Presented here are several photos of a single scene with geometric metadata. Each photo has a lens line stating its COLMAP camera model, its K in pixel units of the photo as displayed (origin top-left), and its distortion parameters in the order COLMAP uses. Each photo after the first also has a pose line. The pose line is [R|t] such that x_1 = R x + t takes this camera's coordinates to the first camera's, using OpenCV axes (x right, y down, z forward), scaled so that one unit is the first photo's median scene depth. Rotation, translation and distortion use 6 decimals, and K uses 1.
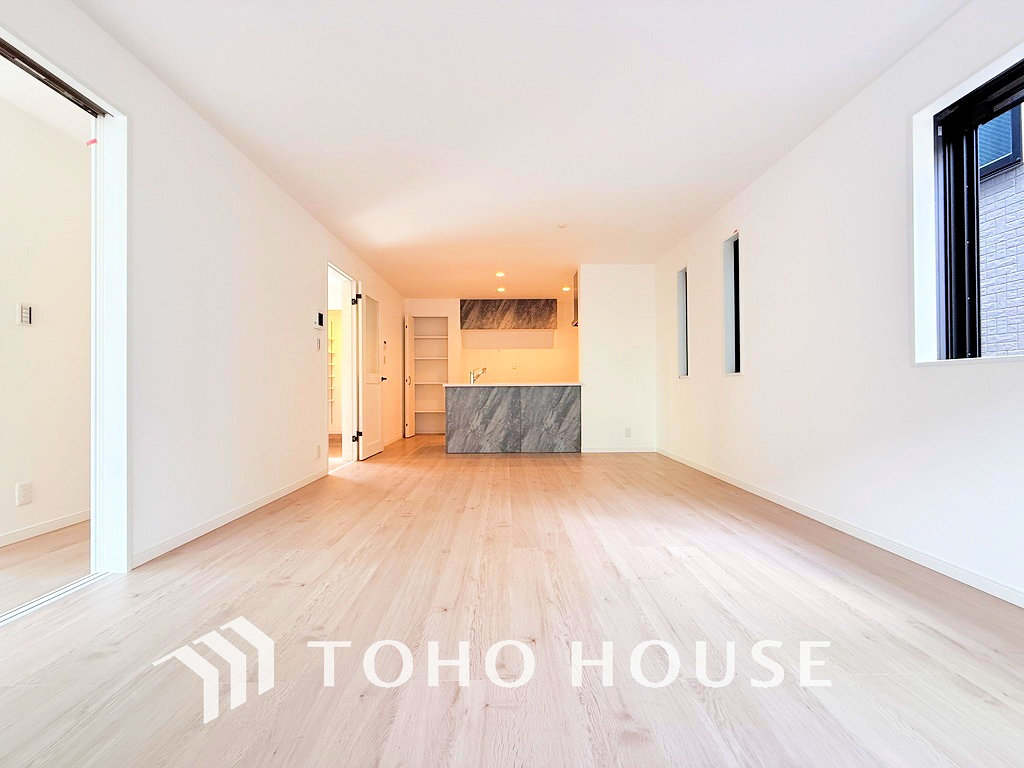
lens RADIAL K [[408.4, 0, 509.6], [0, 408.4, 384.5], [0, 0, 1]] dist [-0.000795, -0.000488]
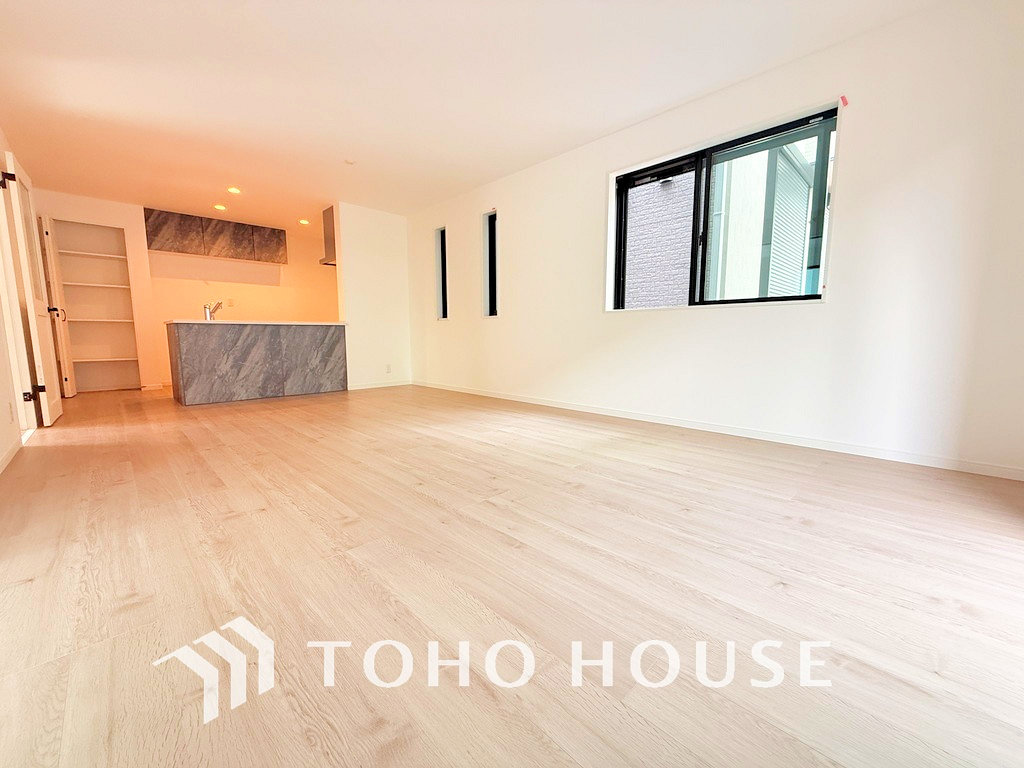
lens RADIAL K [[408.4, 0, 509.6], [0, 408.4, 384.5], [0, 0, 1]] dist [-0.000795, -0.000488]
pose [[0.721829, -0.077650, 0.687701, -0.242318], [-0.009205, 0.992521, 0.121730, 0.020862], [-0.692010, -0.094198, 0.715715, -0.031693]]
